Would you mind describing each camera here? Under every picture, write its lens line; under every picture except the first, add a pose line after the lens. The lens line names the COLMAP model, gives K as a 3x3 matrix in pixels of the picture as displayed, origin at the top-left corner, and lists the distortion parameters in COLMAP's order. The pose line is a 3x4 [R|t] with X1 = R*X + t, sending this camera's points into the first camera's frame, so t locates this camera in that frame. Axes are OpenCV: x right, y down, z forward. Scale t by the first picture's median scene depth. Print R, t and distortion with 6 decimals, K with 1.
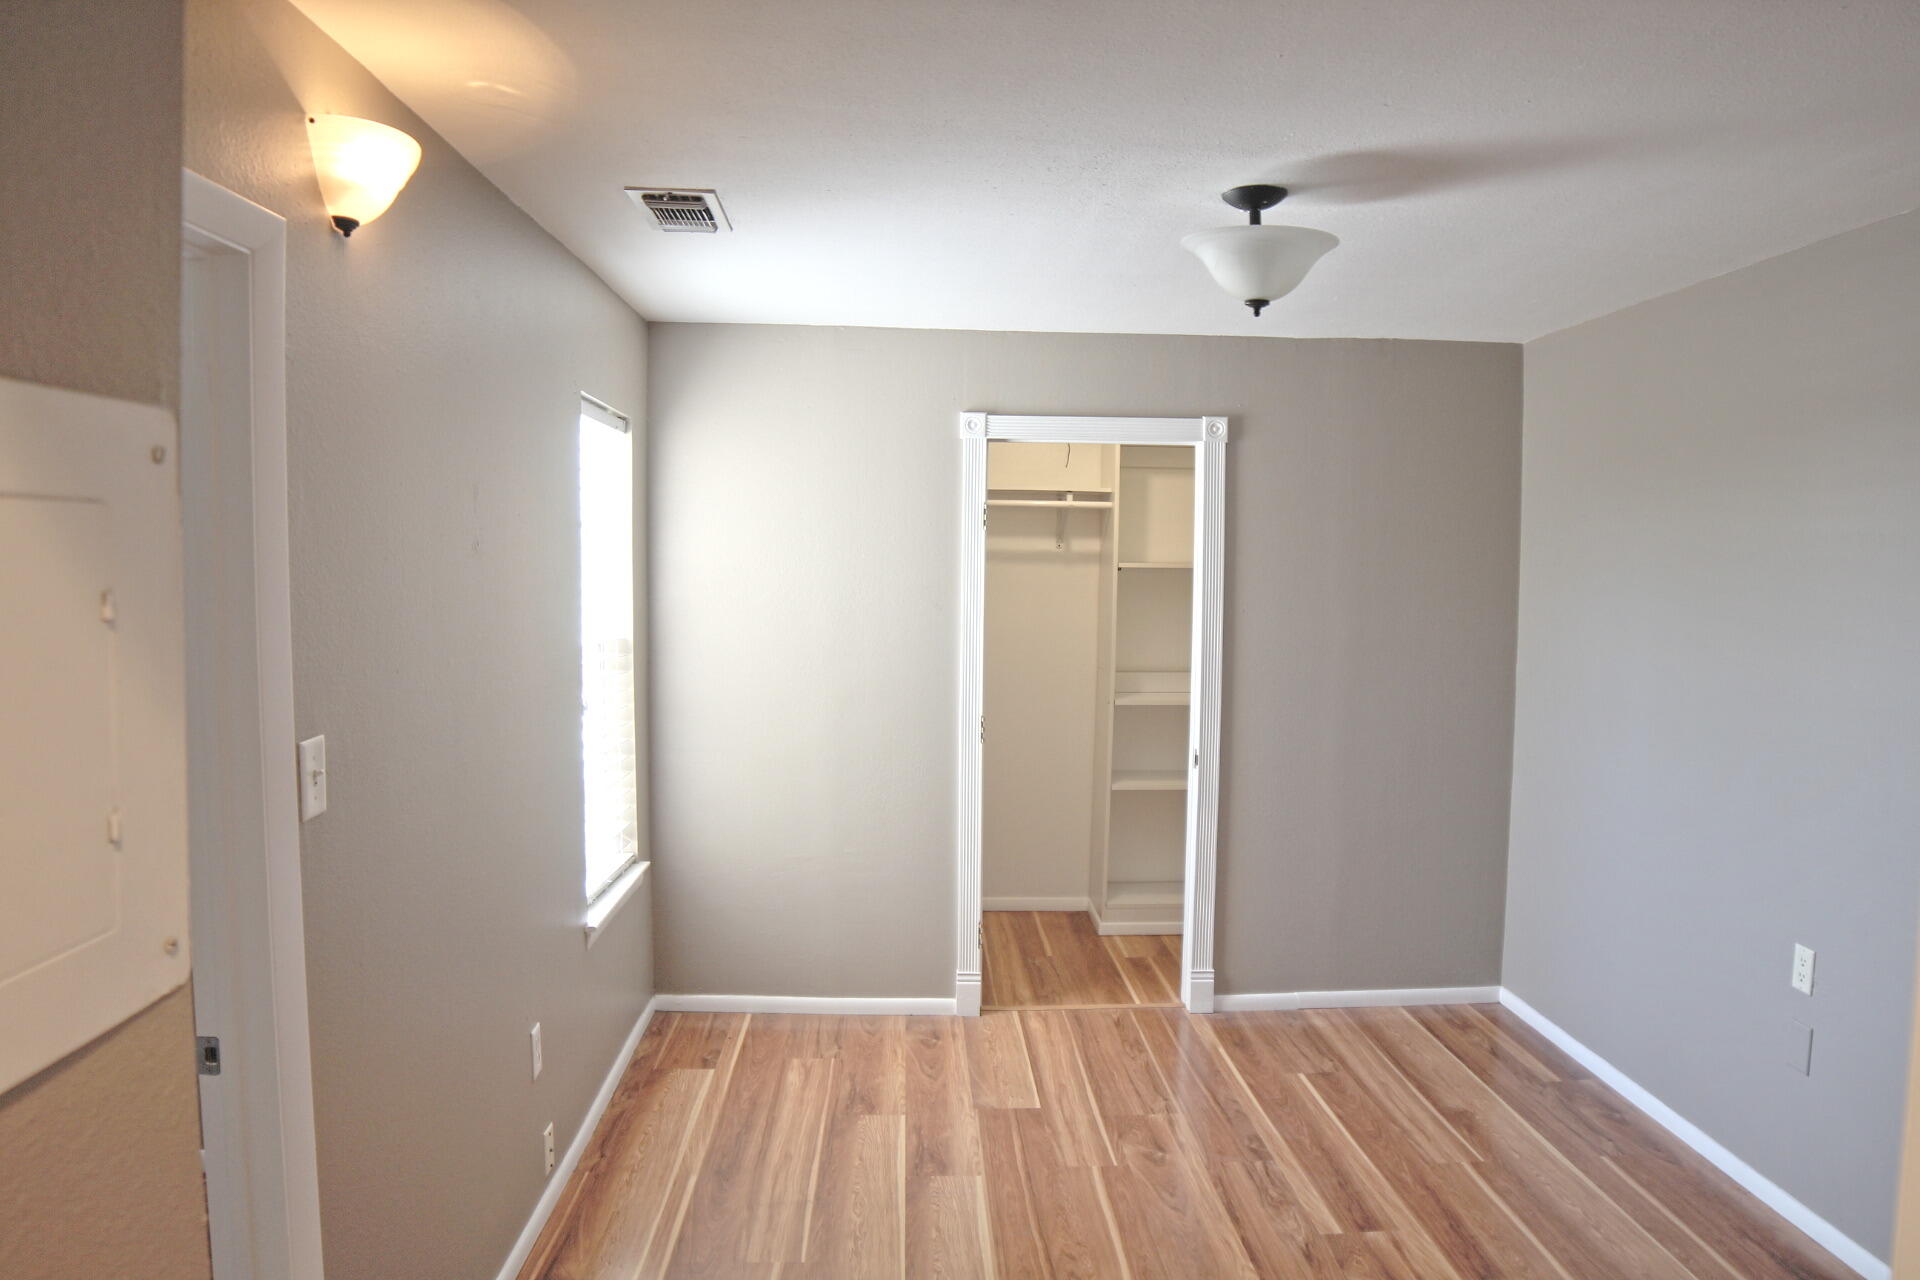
lens RADIAL K [[1252.3, 0, 967.7], [0, 1252.3, 632.2], [0, 0, 1]] dist [-0.125435, 0.054568]
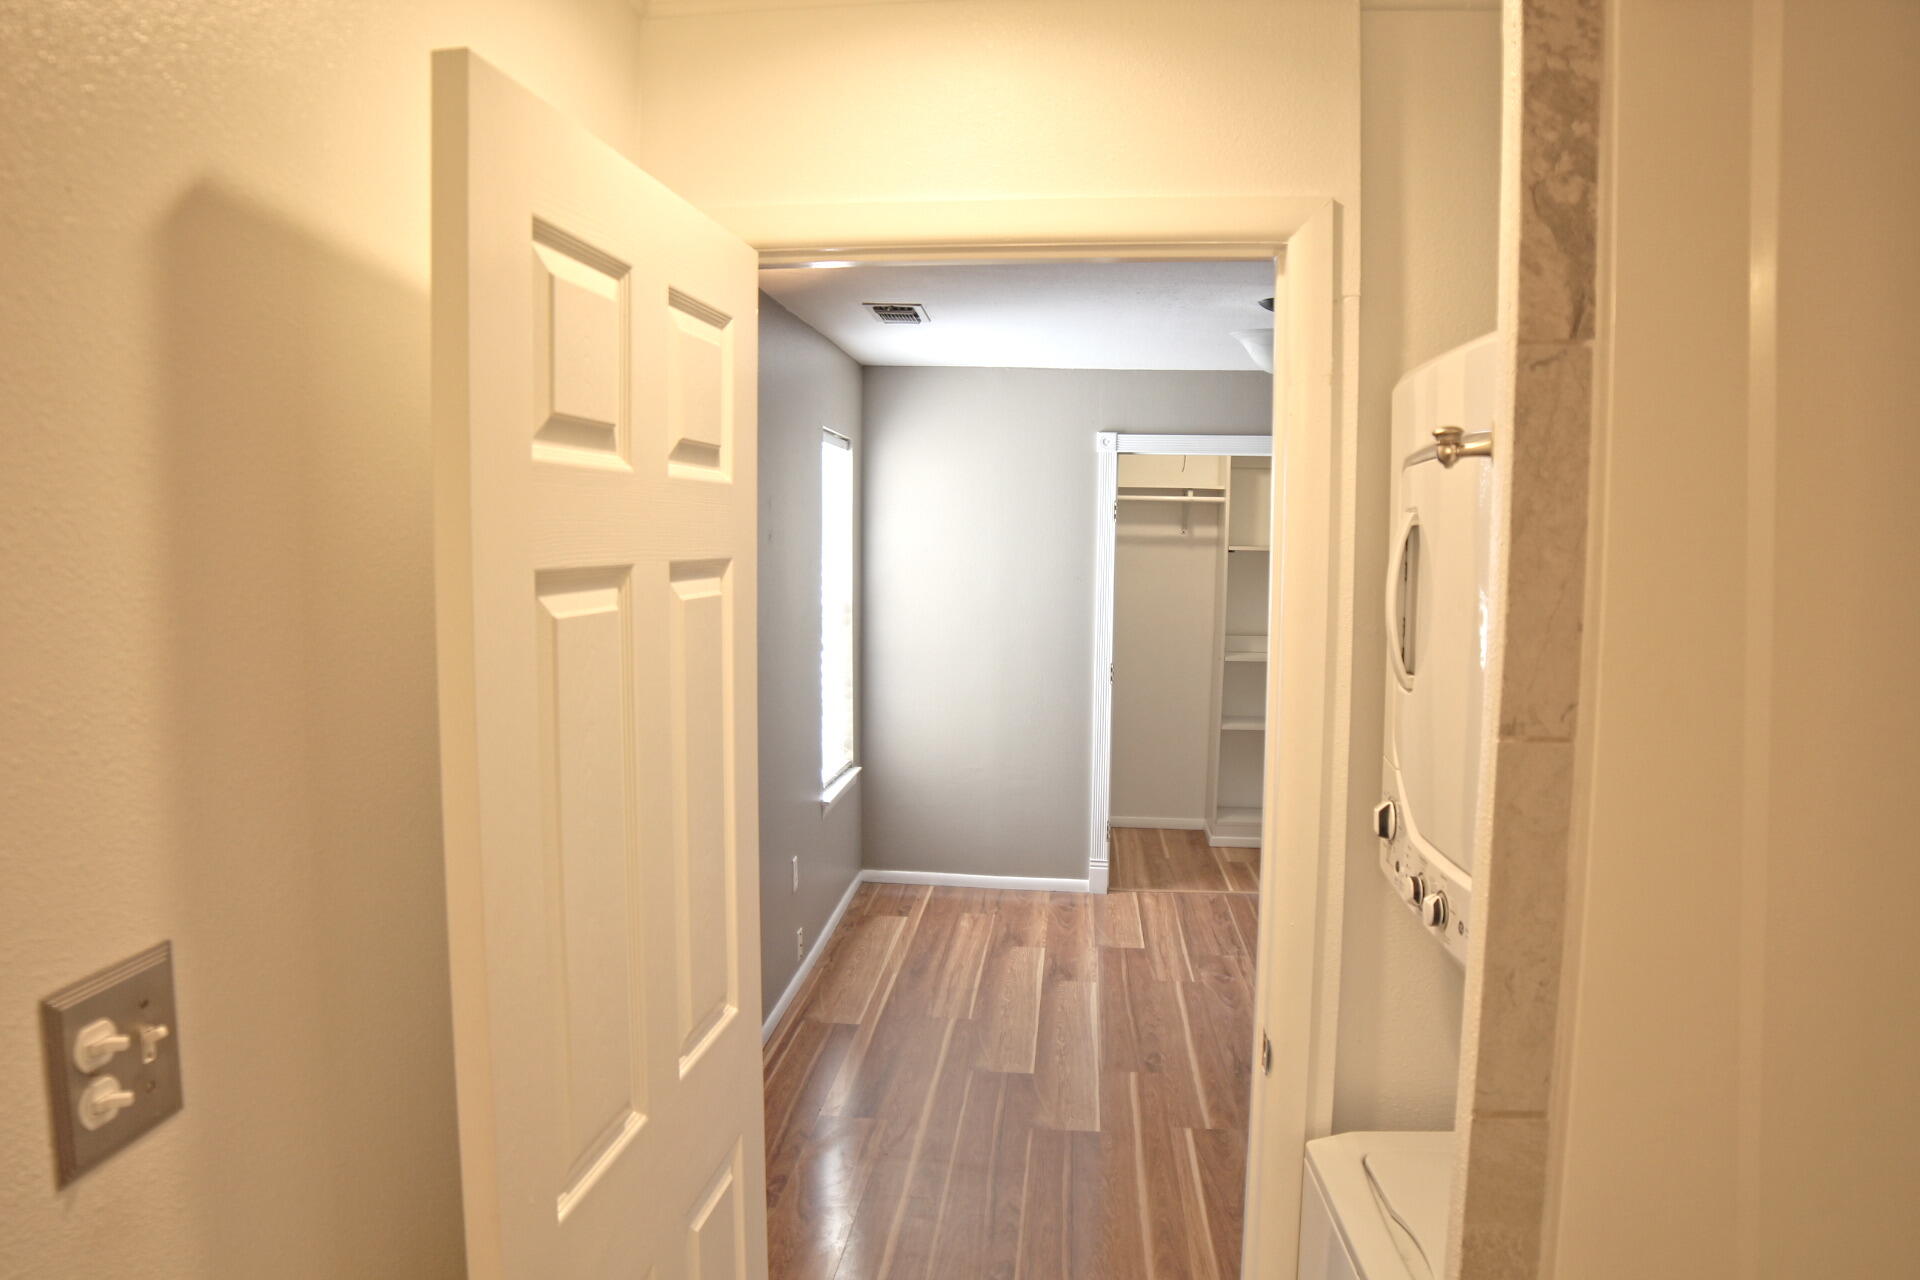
lens RADIAL K [[1252.3, 0, 967.7], [0, 1252.3, 632.2], [0, 0, 1]] dist [-0.125435, 0.054568]
pose [[0.990565, 0.012663, -0.136456, 0.041082], [-0.010130, 0.999764, 0.019242, 0.010487], [0.136667, -0.017679, 0.990459, -0.323650]]
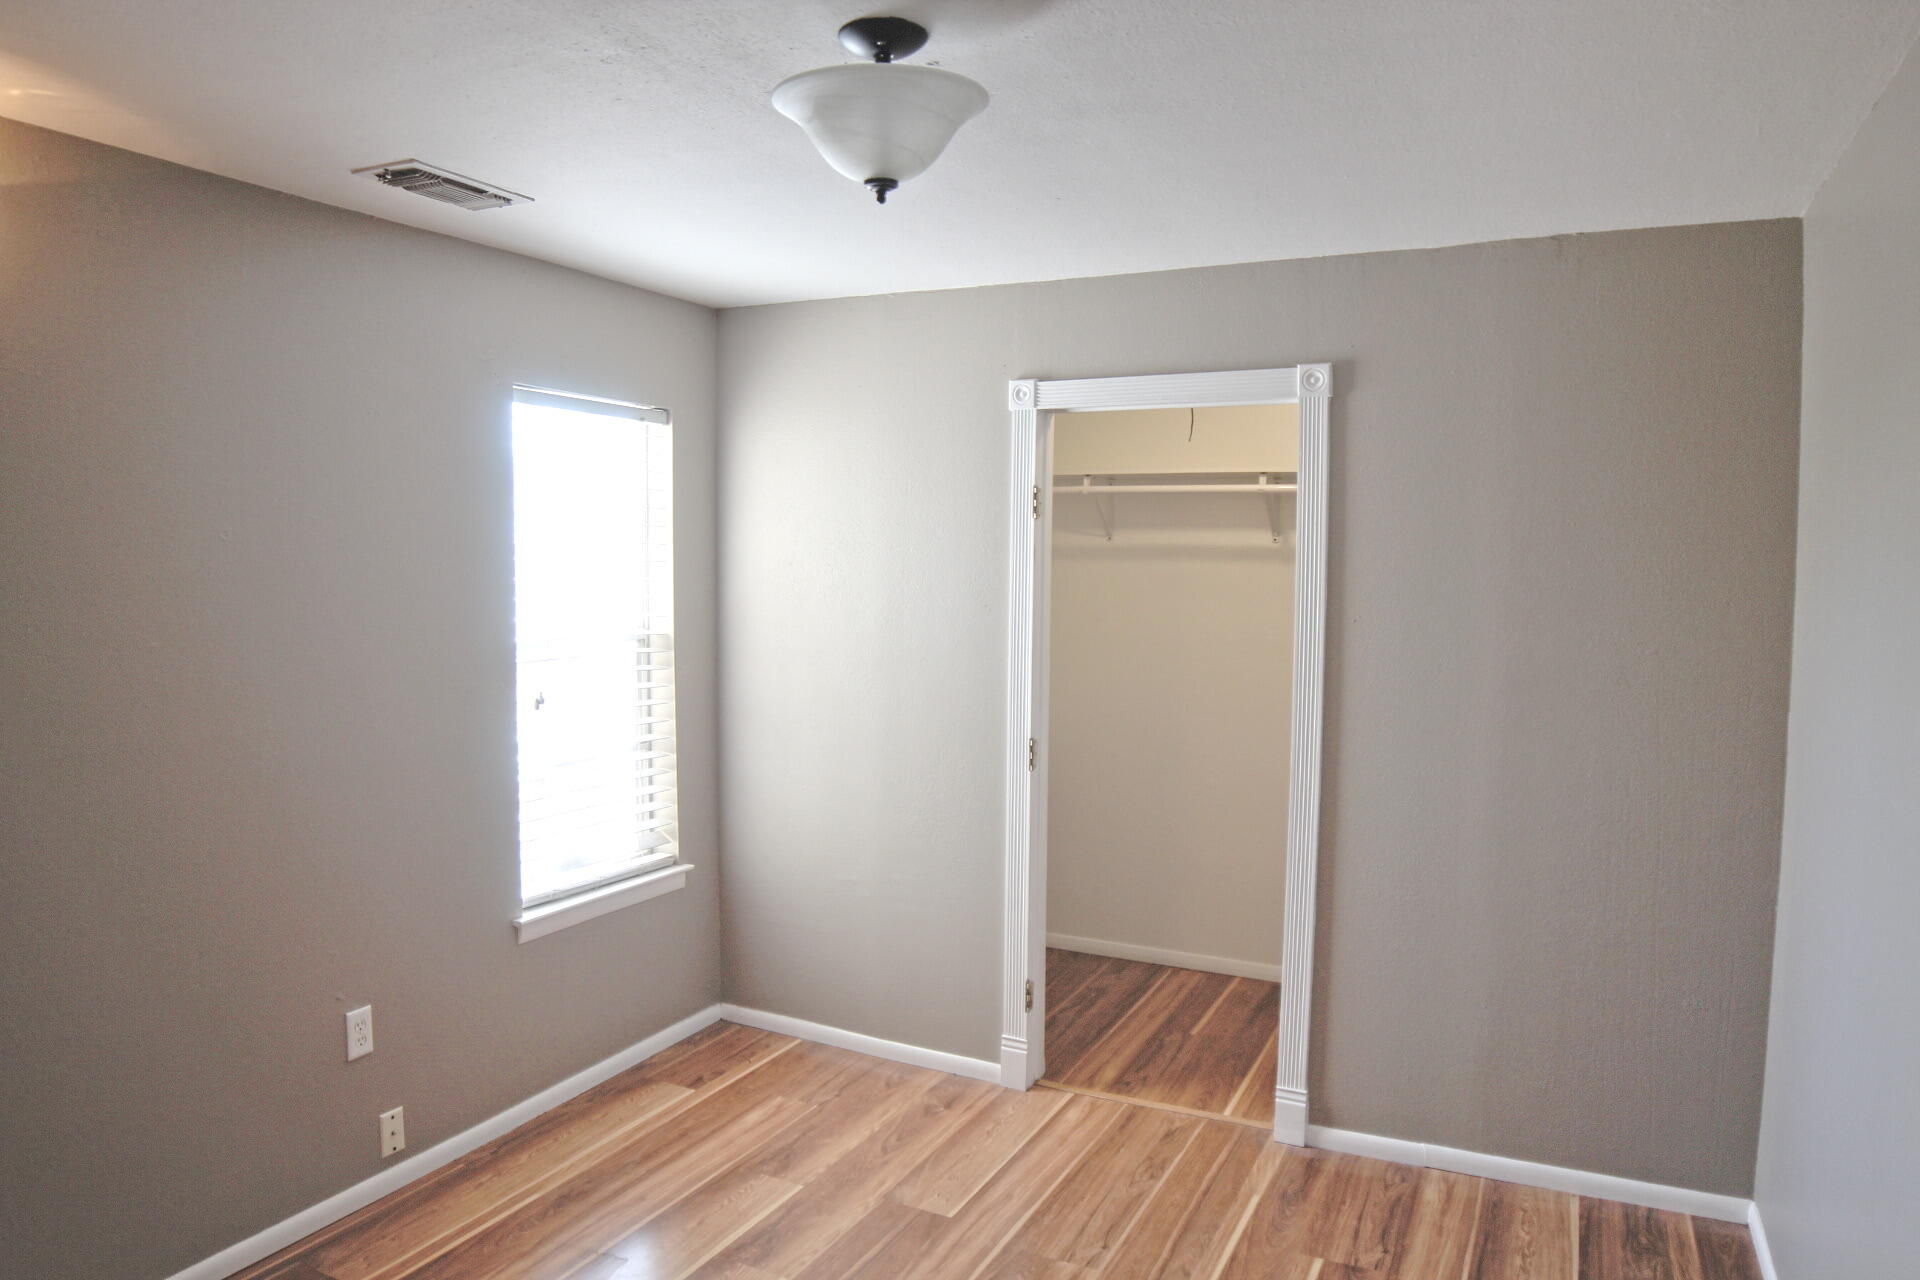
lens RADIAL K [[1252.3, 0, 967.7], [0, 1252.3, 632.2], [0, 0, 1]] dist [-0.125435, 0.054568]
pose [[0.874865, 0.027273, -0.483598, 0.385171], [-0.029384, 0.999563, 0.003214, -0.006374], [0.483475, 0.011399, 0.875284, 0.243814]]
